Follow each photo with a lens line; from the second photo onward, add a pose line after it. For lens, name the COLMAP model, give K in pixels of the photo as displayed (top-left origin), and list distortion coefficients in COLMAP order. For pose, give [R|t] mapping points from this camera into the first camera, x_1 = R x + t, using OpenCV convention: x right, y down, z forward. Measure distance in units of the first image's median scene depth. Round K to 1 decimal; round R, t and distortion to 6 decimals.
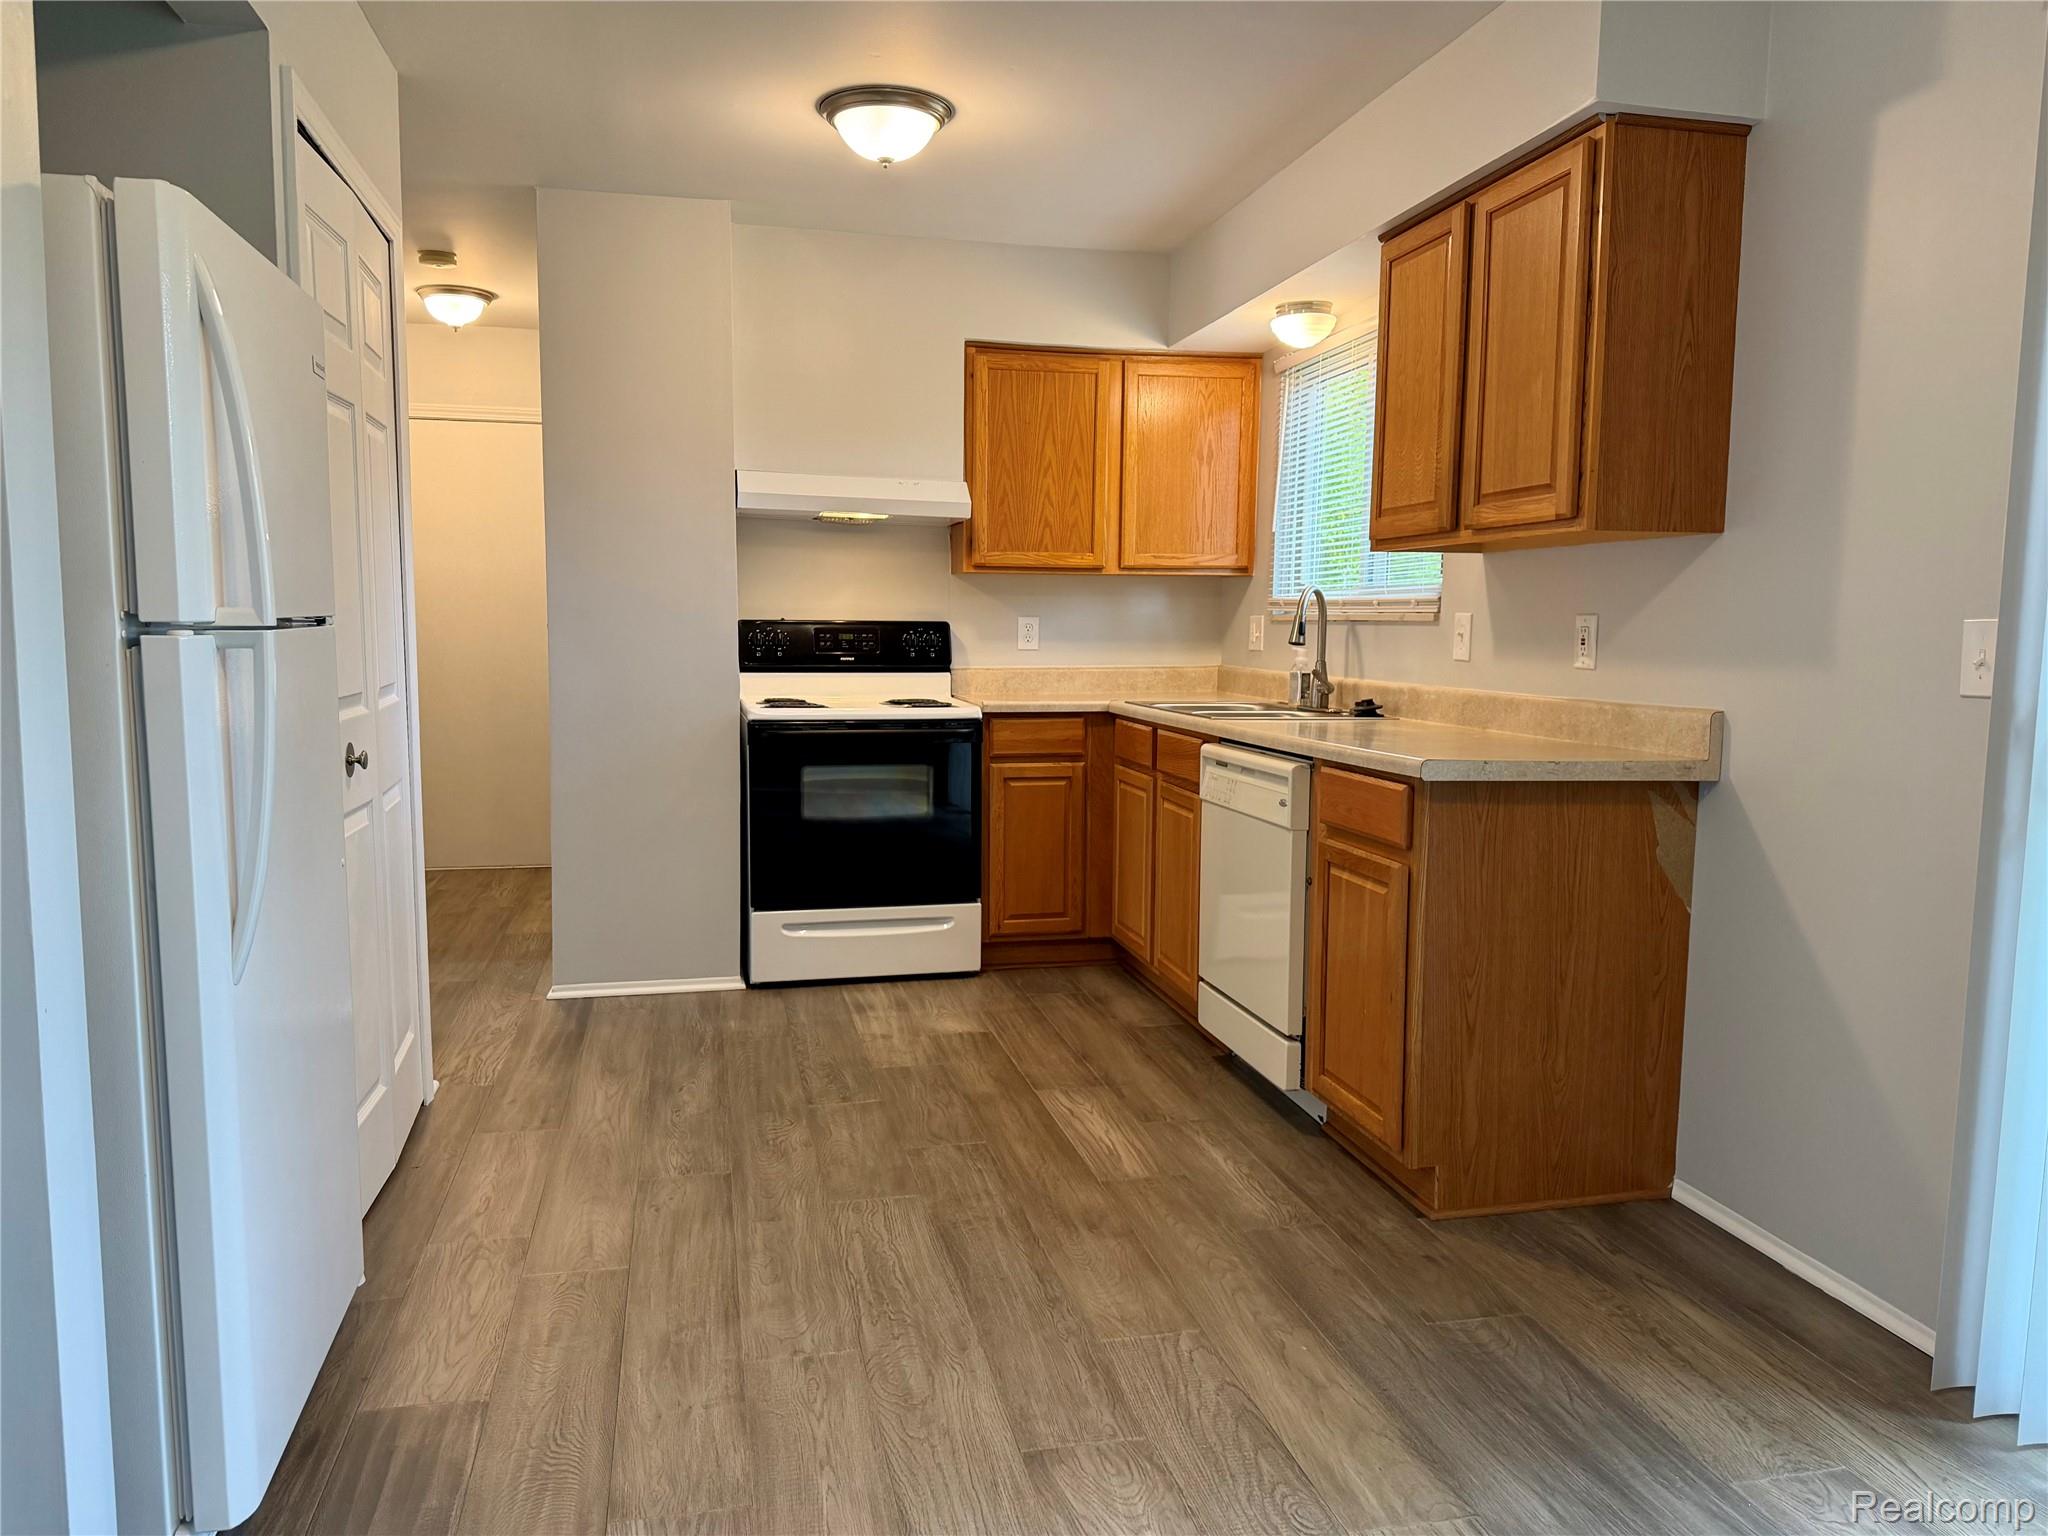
lens RADIAL K [[1416.9, 0, 1036.6], [0, 1416.9, 763.1], [0, 0, 1]] dist [0.185203, -0.266299]
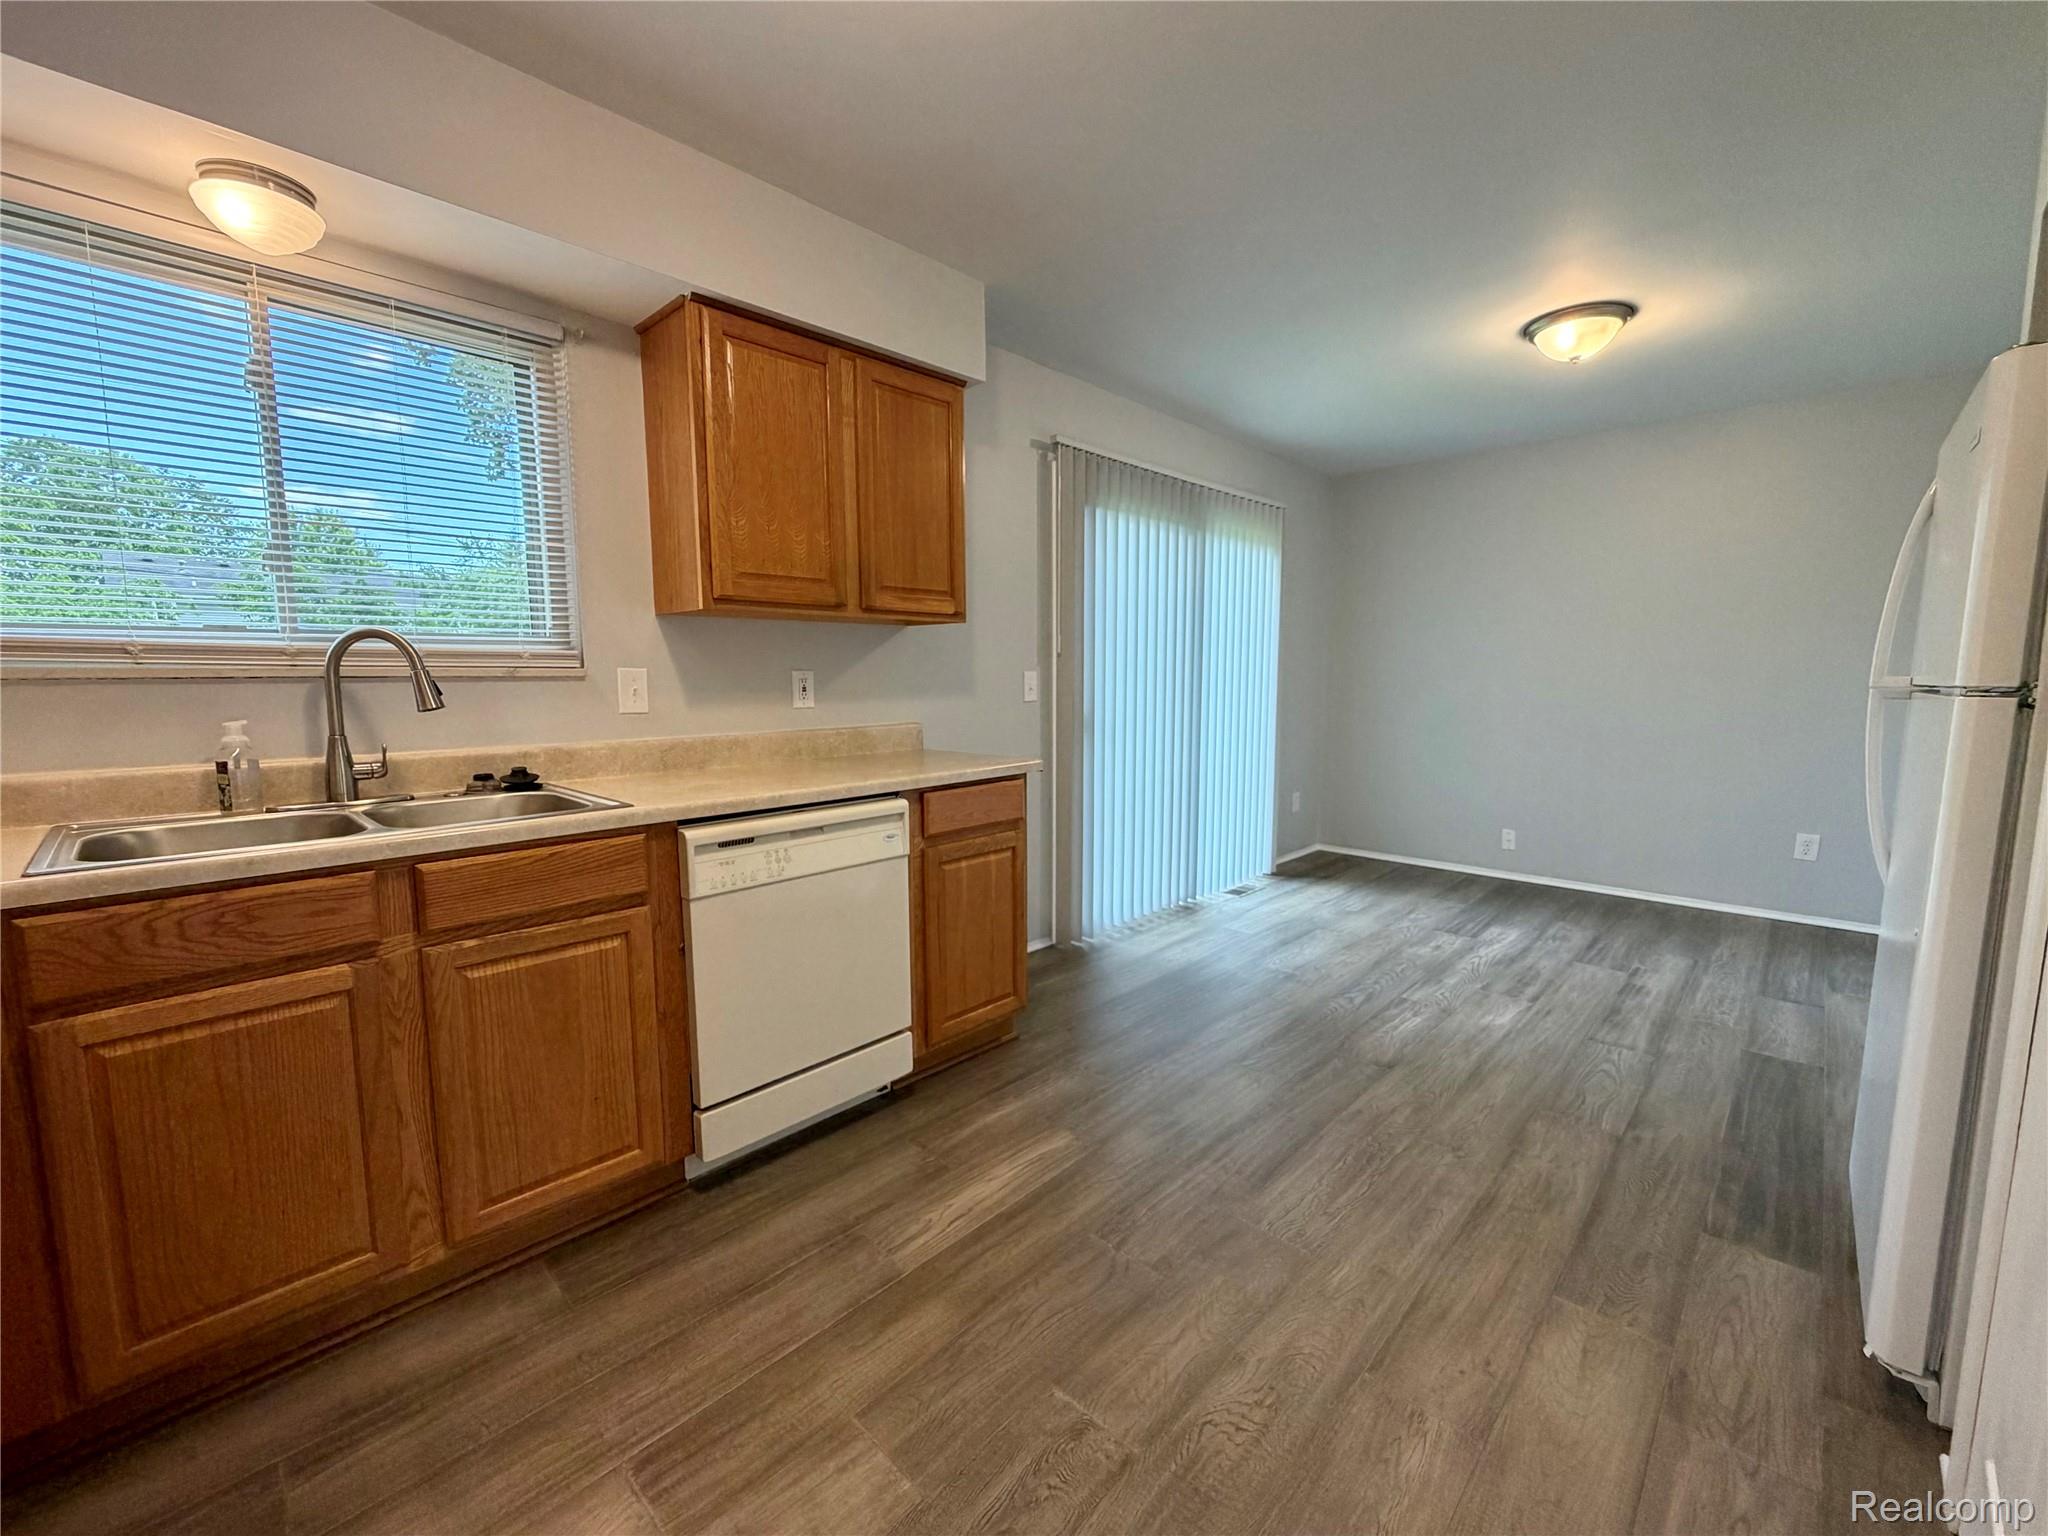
lens RADIAL K [[812.1, 0, 1024.0], [0, 812.1, 768.0], [0, 0, 1]] dist [0.001023, 0.000120]
pose [[-0.528033, -0.108633, 0.842247, -0.377503], [0.082260, 0.980578, 0.178046, -0.118894], [-0.845230, 0.163297, -0.508842, 1.106295]]
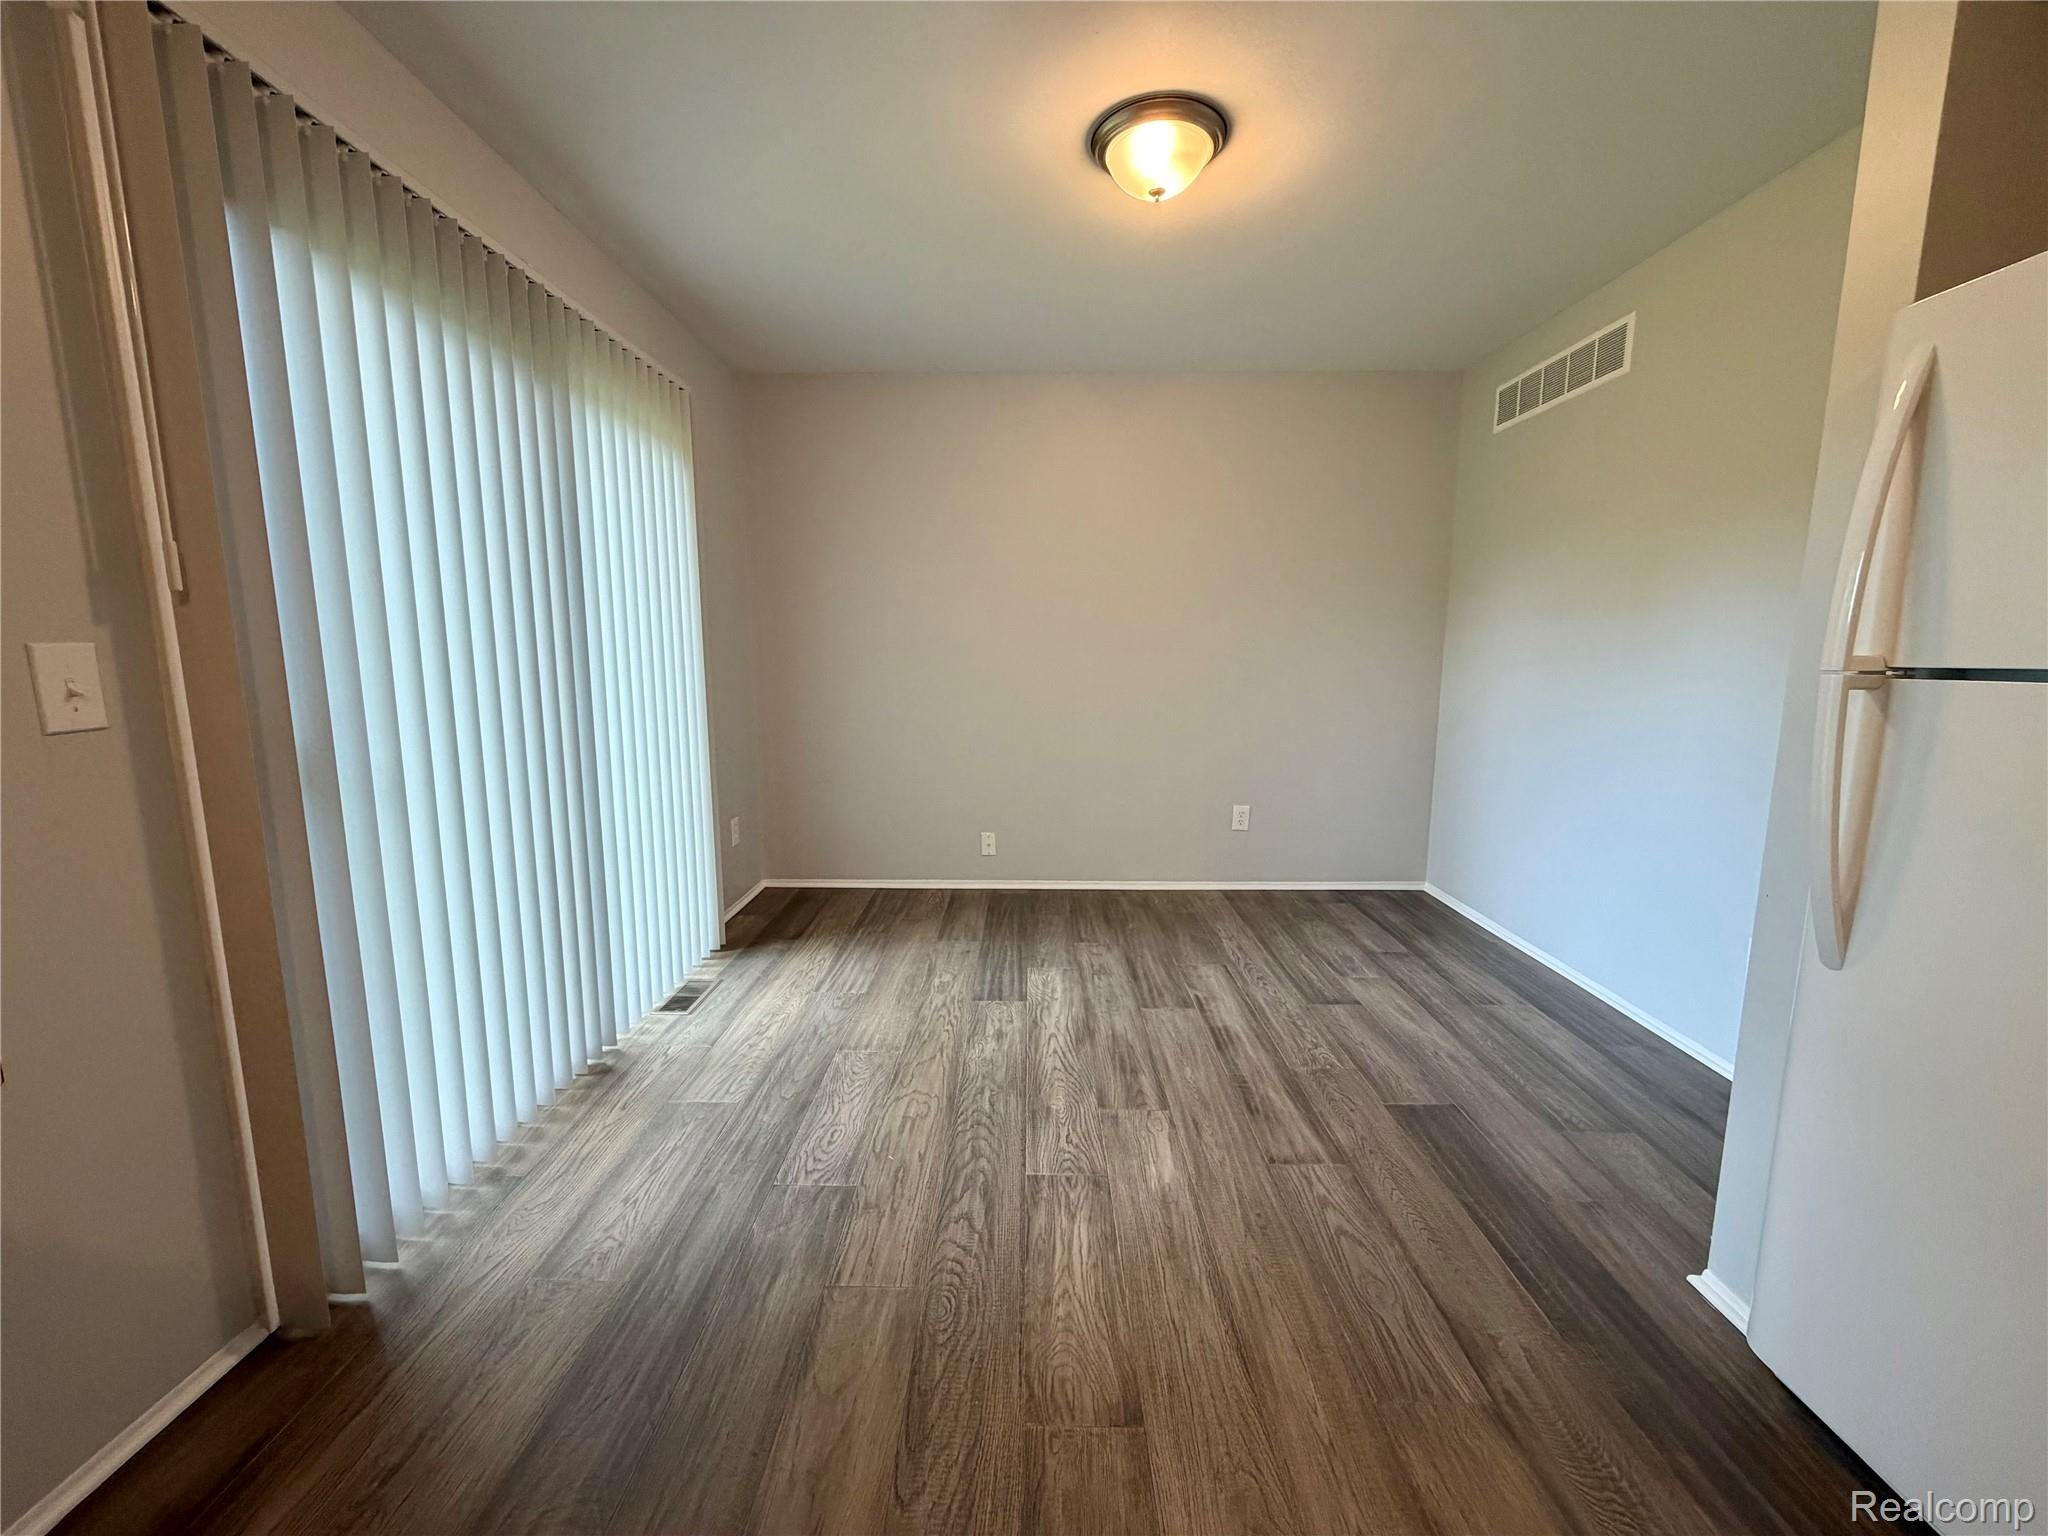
lens RADIAL K [[798.8, 0, 1010.3], [0, 798.8, 765.7], [0, 0, 1]] dist [-0.009481, 0.000032]
pose [[-0.966960, -0.050234, 0.249930, -0.020671], [0.012973, 0.969426, 0.245041, -0.085450], [-0.254598, 0.240188, -0.936744, 0.817157]]
